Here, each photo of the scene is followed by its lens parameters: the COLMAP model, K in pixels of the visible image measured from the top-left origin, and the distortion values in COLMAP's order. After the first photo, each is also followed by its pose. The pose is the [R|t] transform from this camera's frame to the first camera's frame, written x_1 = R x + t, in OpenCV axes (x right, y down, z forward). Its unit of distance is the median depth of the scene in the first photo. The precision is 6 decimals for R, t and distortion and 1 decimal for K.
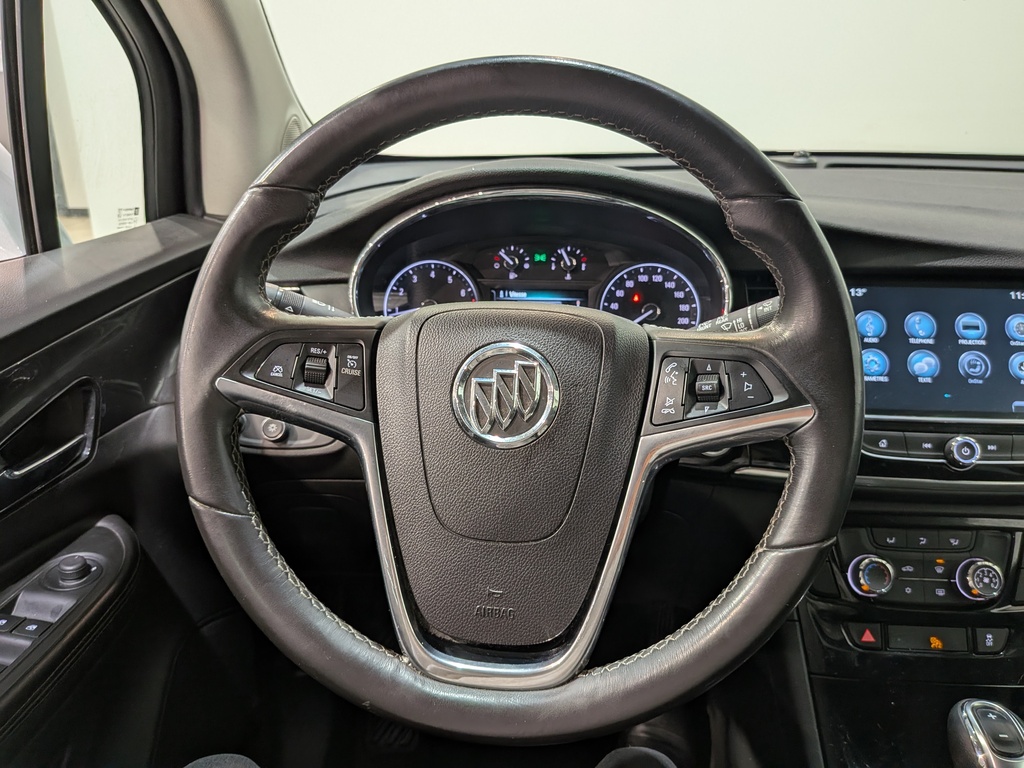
lens RADIAL K [[734.8, 0, 502.0], [0, 734.8, 365.4], [0, 0, 1]] dist [-0.019224, -0.019405]
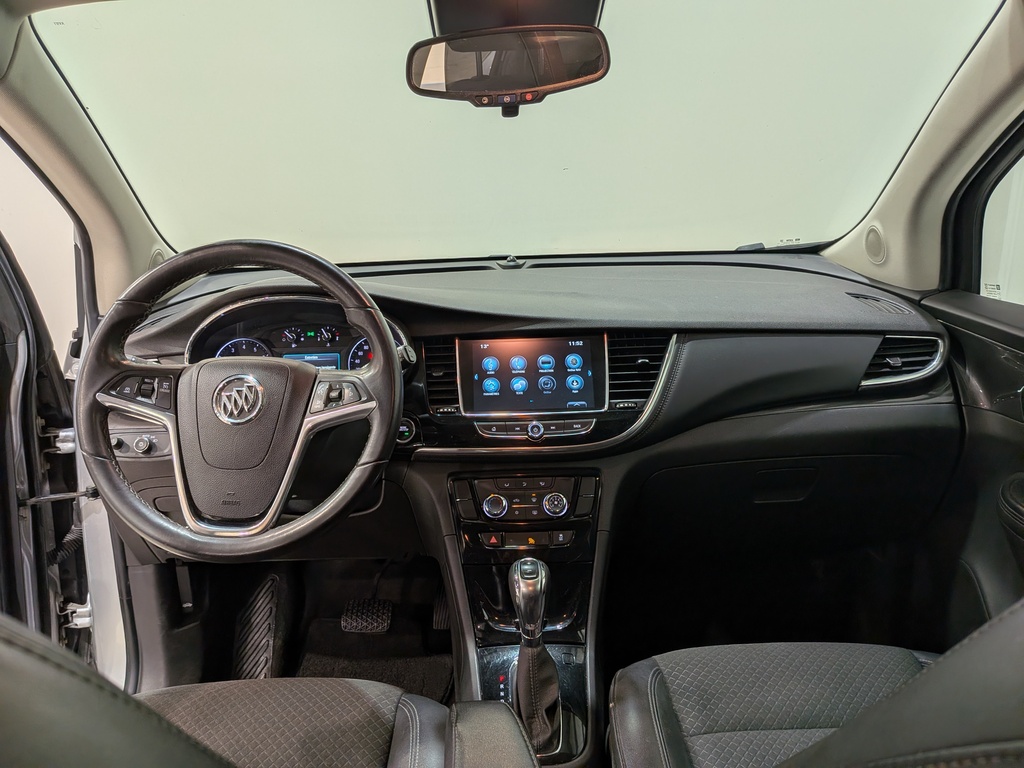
lens RADIAL K [[734.8, 0, 507.9], [0, 734.8, 373.9], [0, 0, 1]] dist [-0.019224, -0.019405]
pose [[0.993798, -0.045160, 0.101617, 0.379921], [0.053652, 0.995150, -0.082453, 0.123001], [-0.097401, 0.087394, 0.991401, -0.806720]]
